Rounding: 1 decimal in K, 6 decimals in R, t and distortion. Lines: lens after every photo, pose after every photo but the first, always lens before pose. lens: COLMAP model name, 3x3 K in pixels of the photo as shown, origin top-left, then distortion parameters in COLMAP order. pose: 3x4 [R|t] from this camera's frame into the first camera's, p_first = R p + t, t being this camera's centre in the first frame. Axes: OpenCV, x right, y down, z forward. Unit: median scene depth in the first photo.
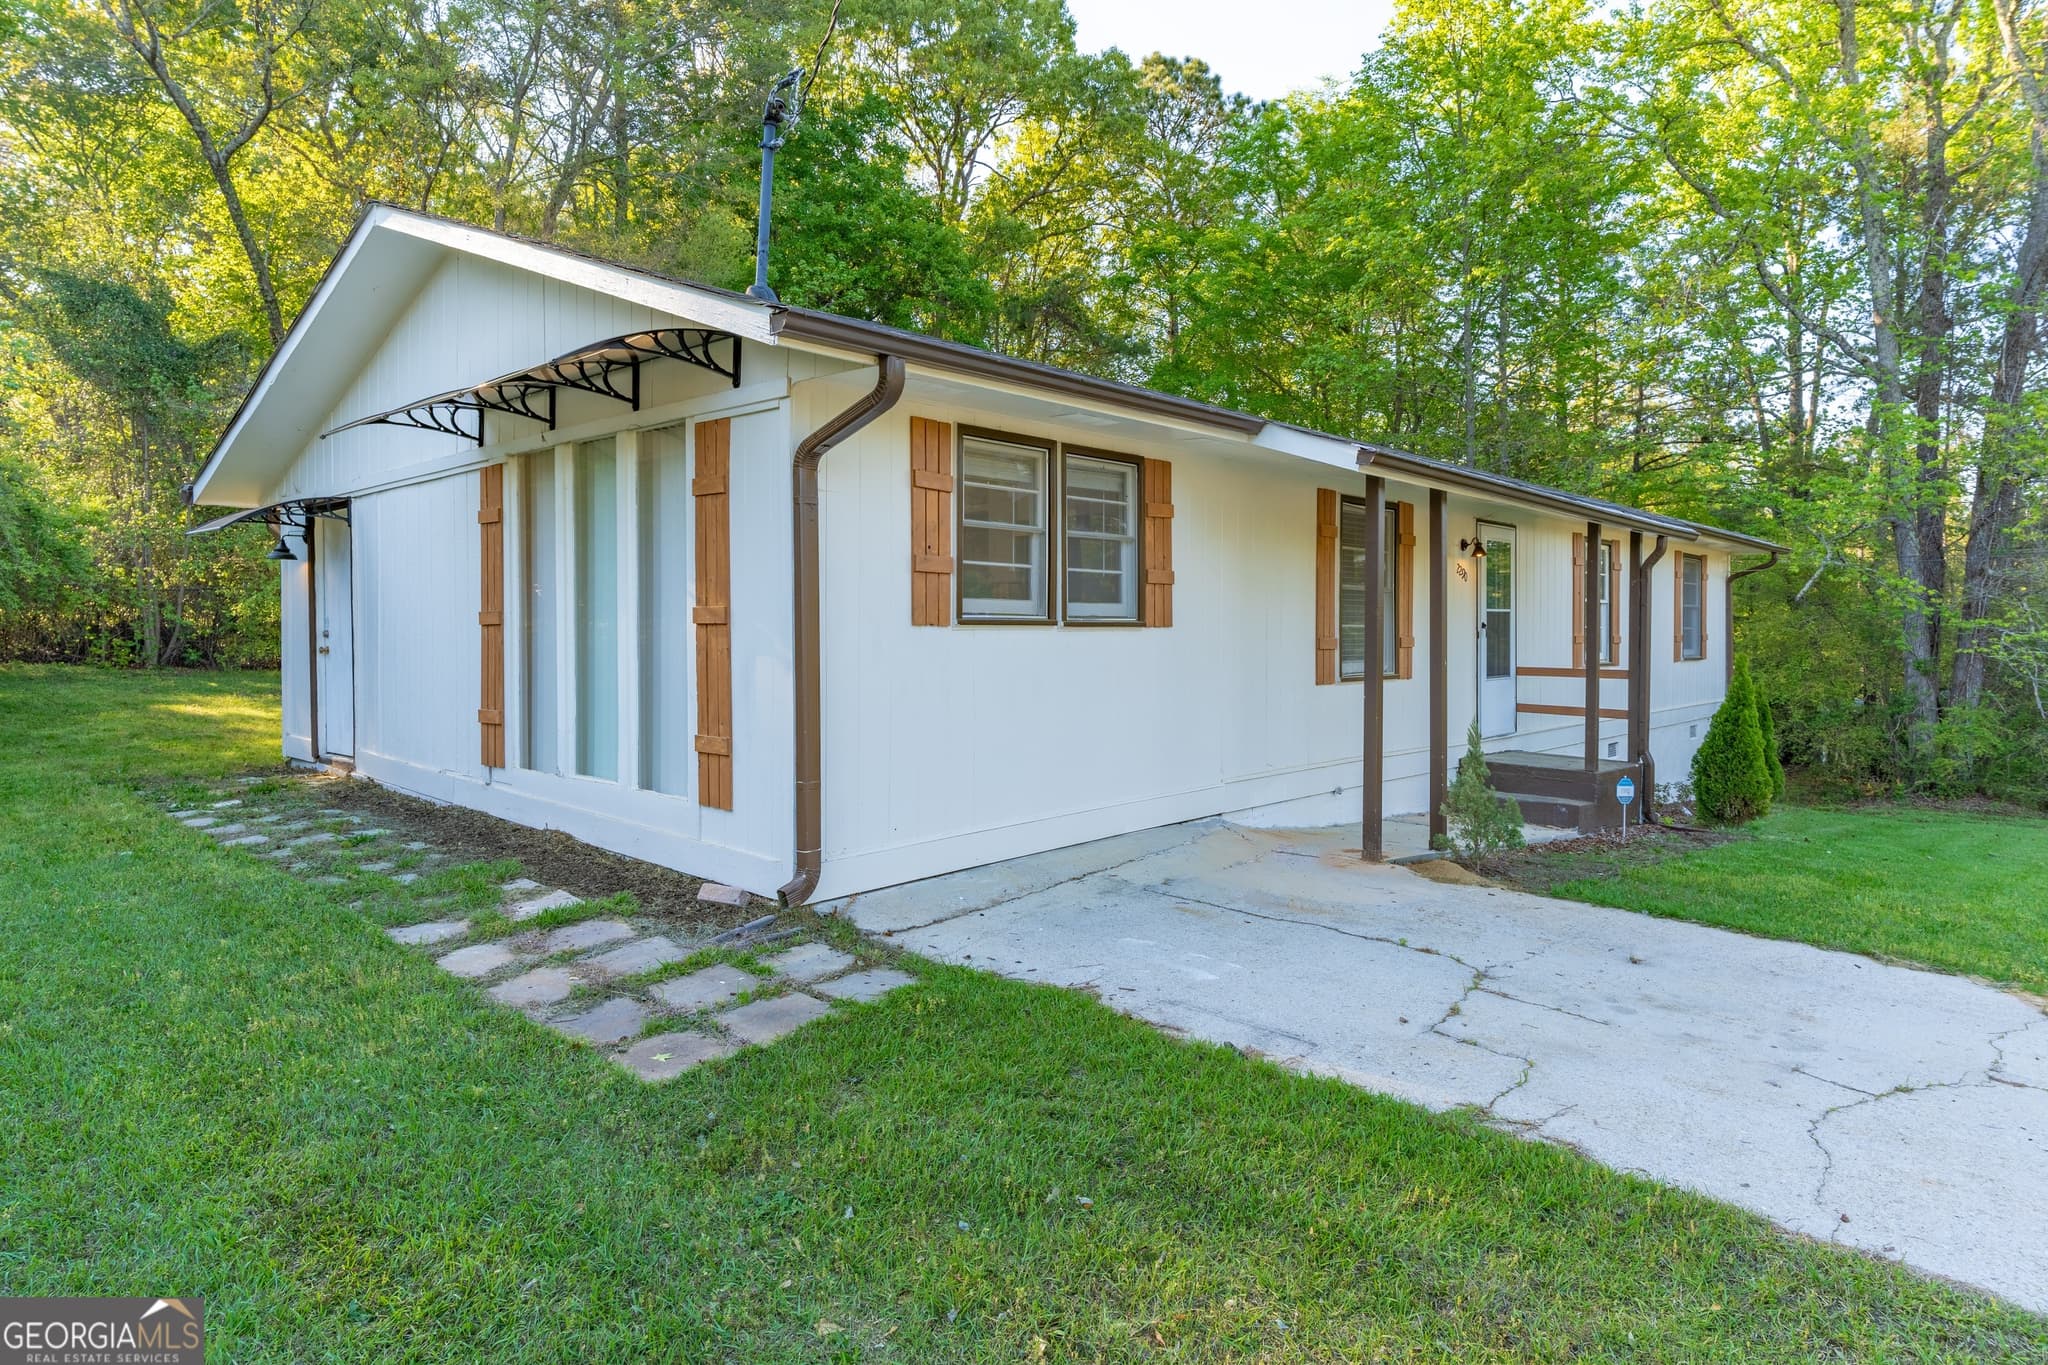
lens RADIAL K [[1108.7, 0, 1026.5], [0, 1108.7, 649.9], [0, 0, 1]] dist [0.000832, -0.000801]
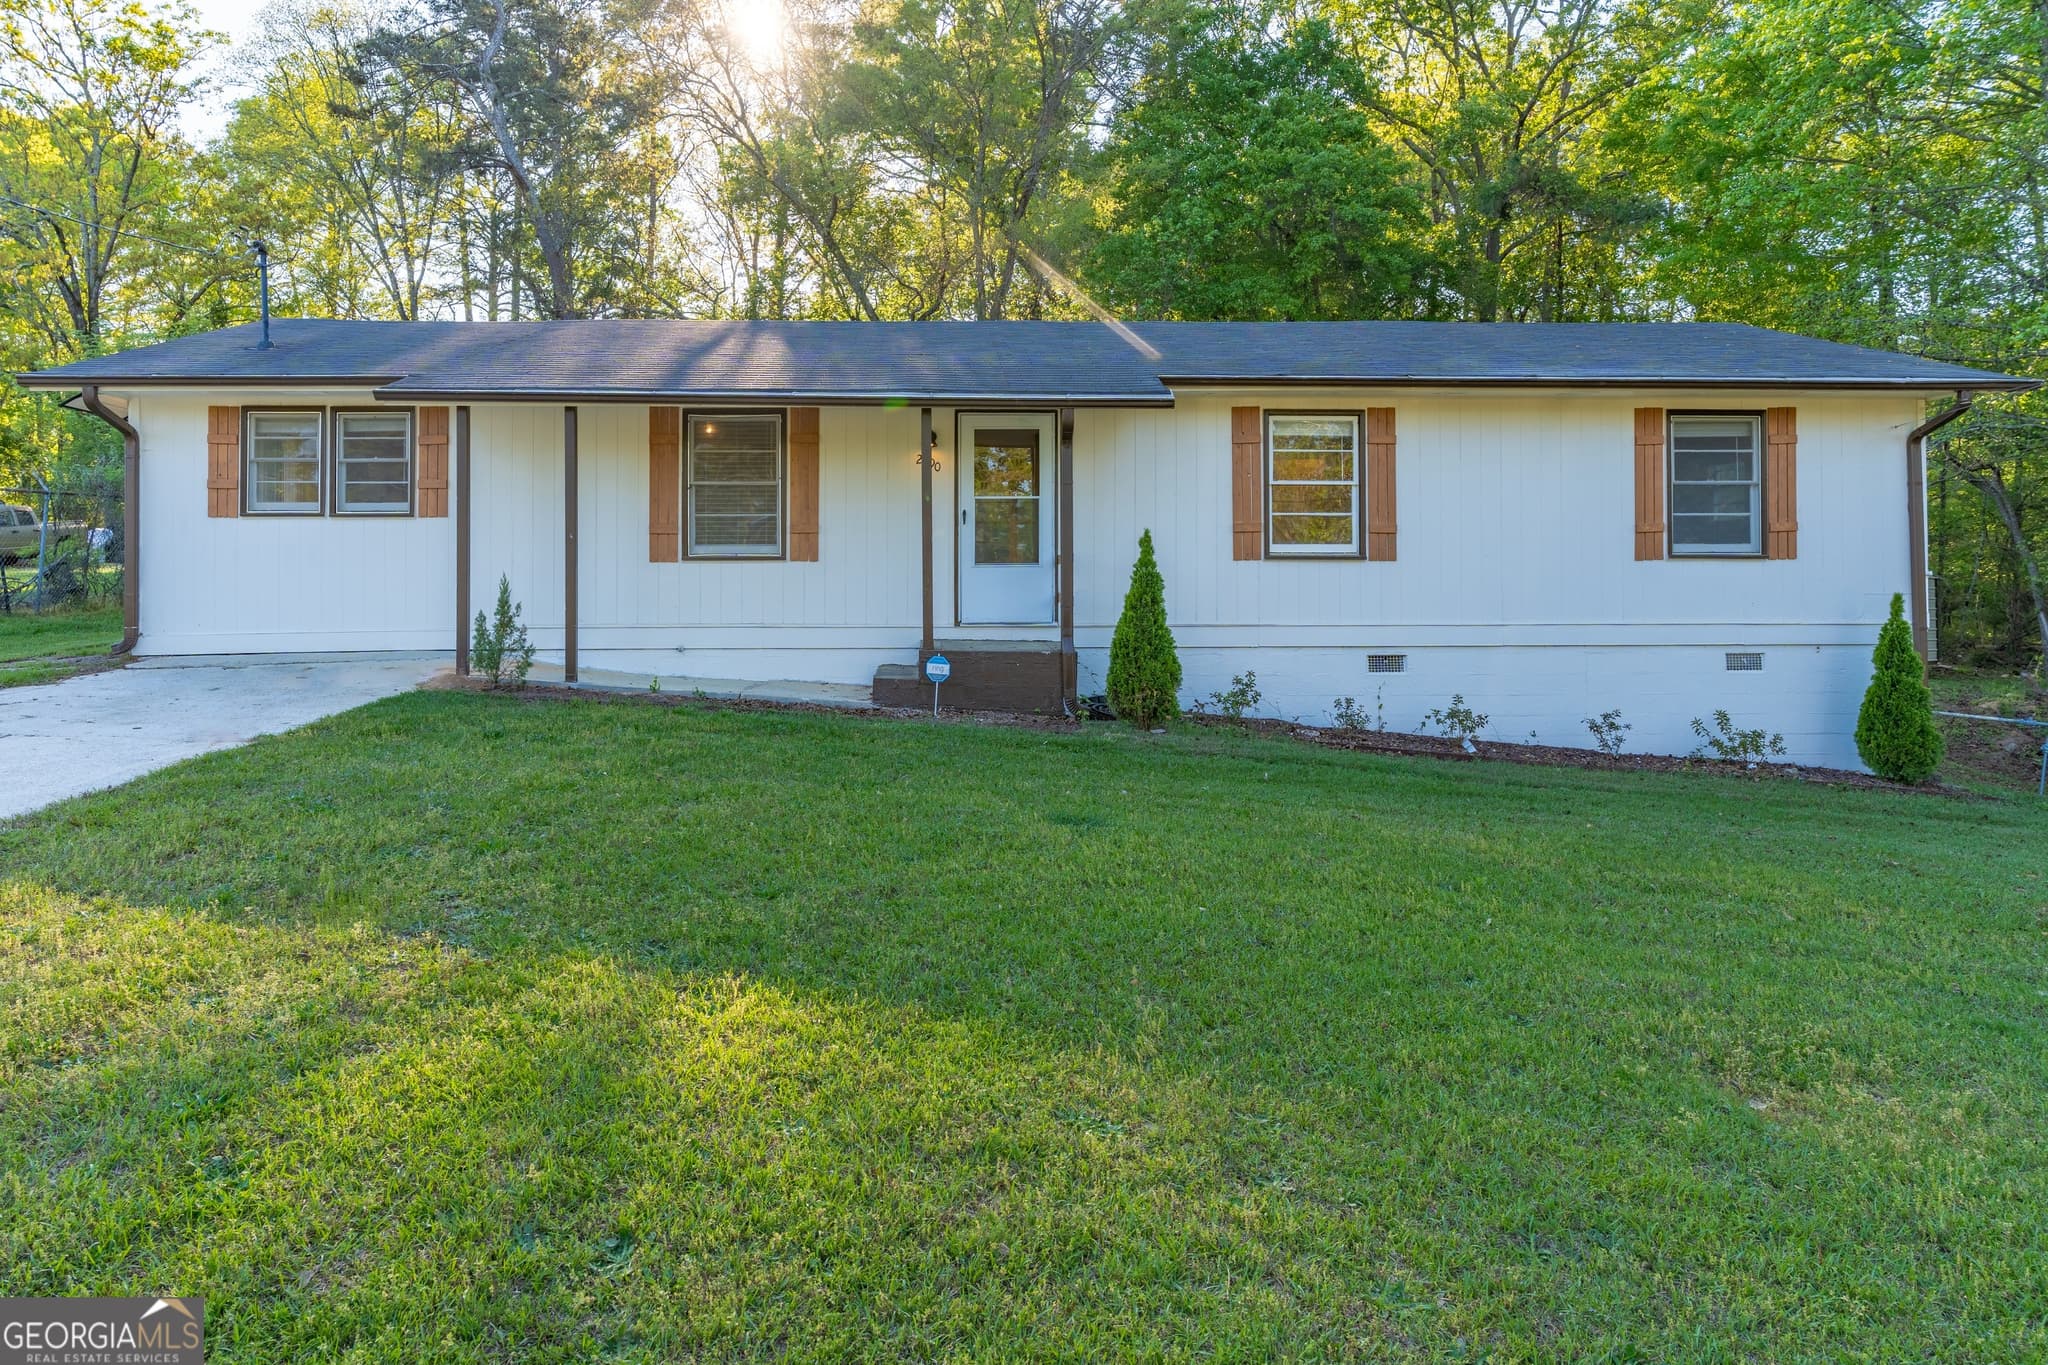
lens RADIAL K [[1108.7, 0, 1026.5], [0, 1108.7, 649.9], [0, 0, 1]] dist [0.000832, -0.000801]
pose [[0.737041, 0.014350, -0.675696, 1.356056], [-0.004546, 0.999857, 0.016276, 0.103168], [0.675833, -0.008924, 0.737001, 0.332270]]
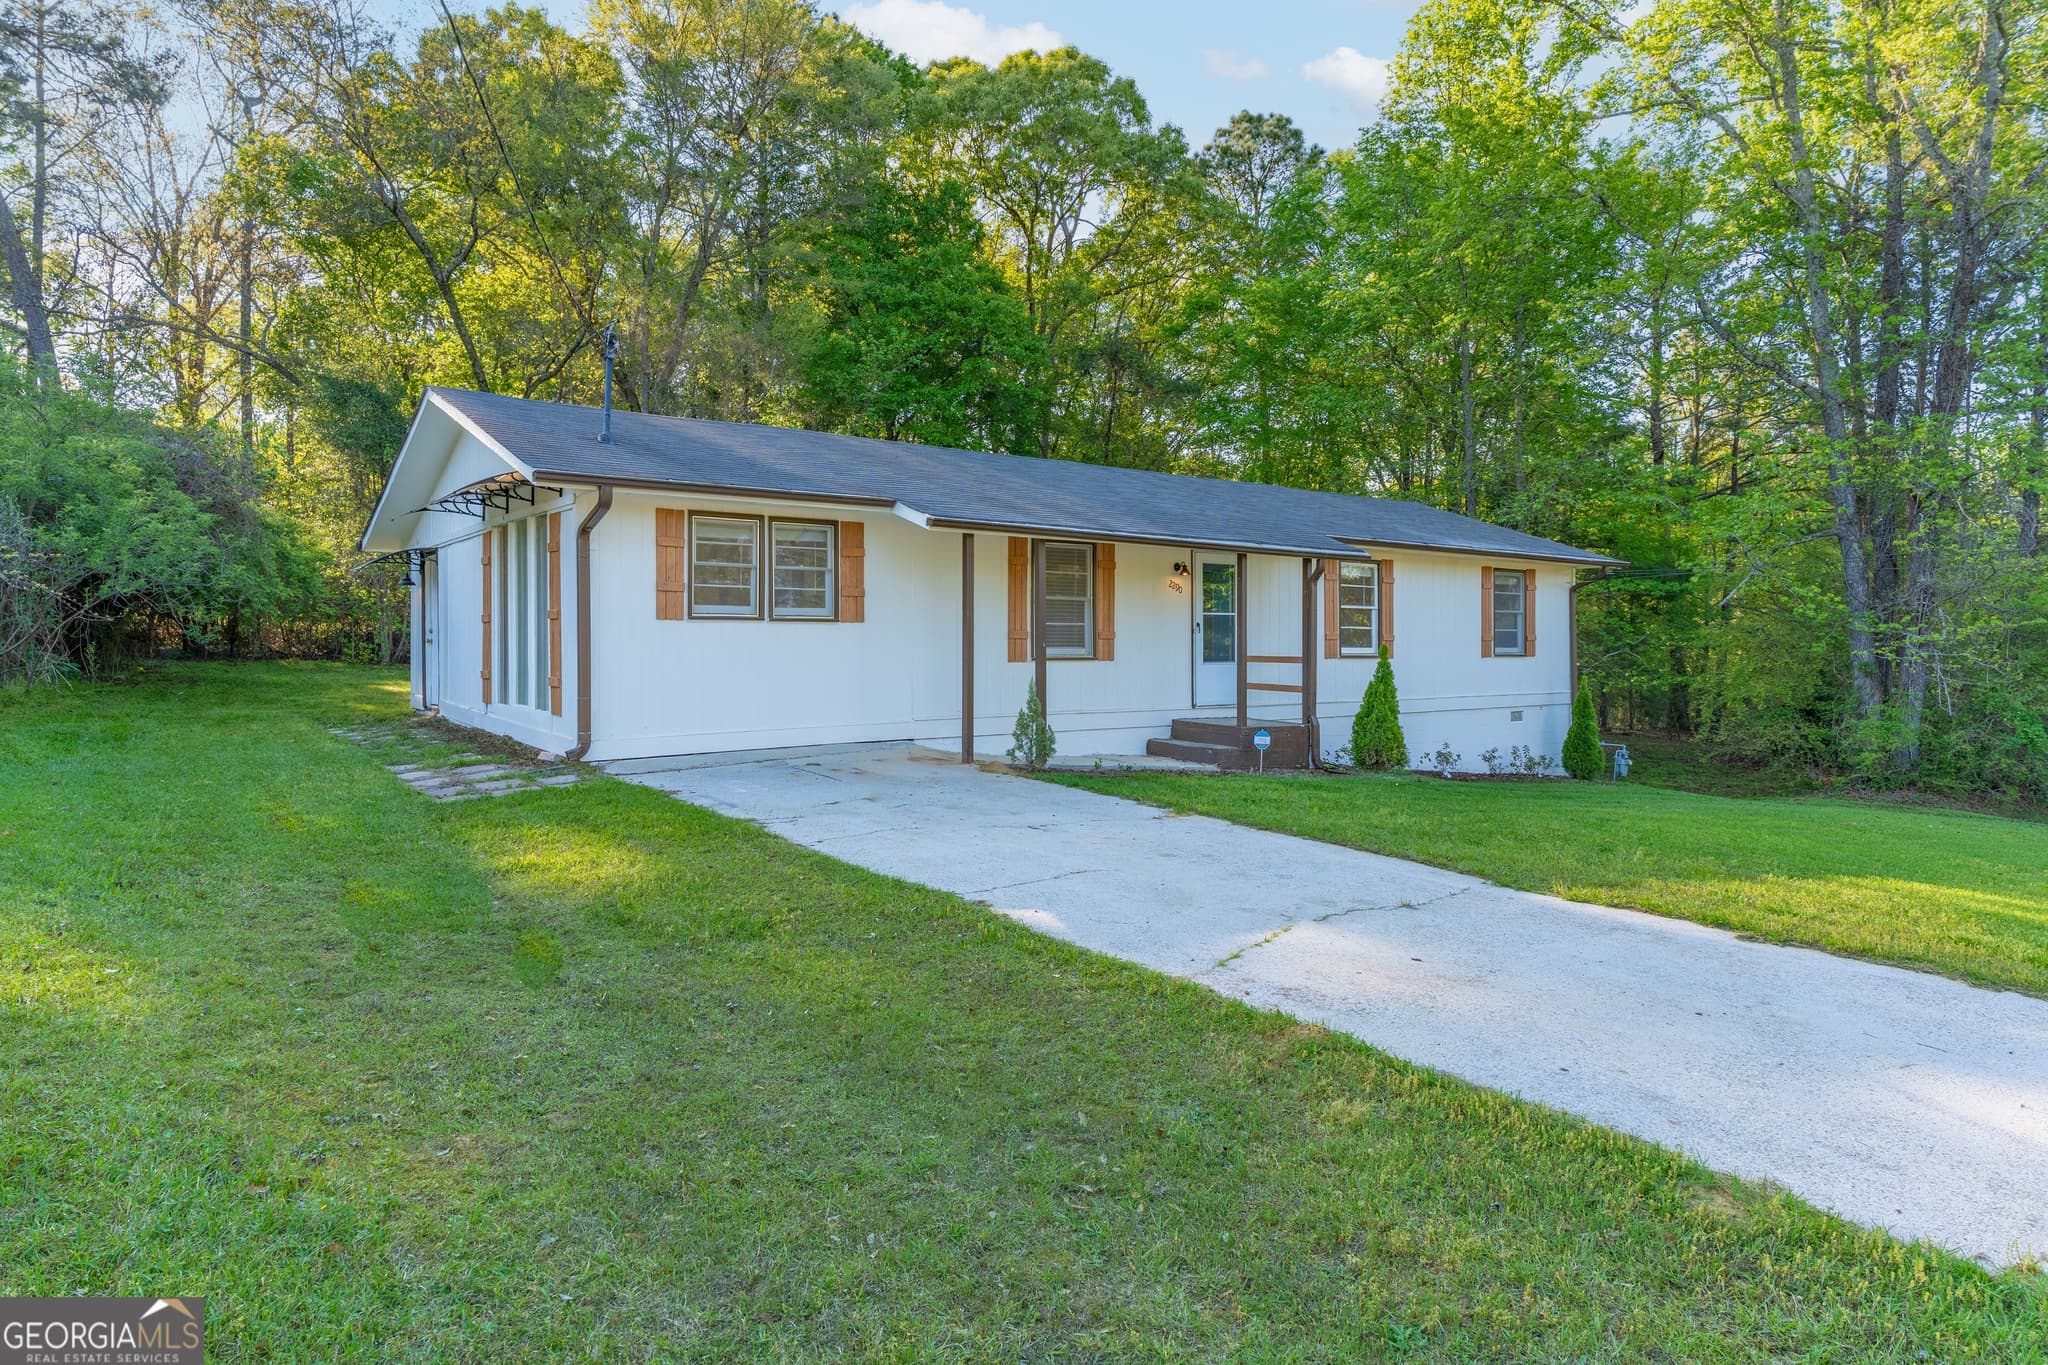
lens RADIAL K [[1081.1, 0, 1051.7], [0, 1081.1, 655.5], [0, 0, 1]] dist [-0.003712, 0.000021]
pose [[0.988566, 0.001004, -0.150788, 0.511543], [-0.002045, 0.999975, -0.006748, 0.030761], [0.150777, 0.006980, 0.988543, -0.430004]]
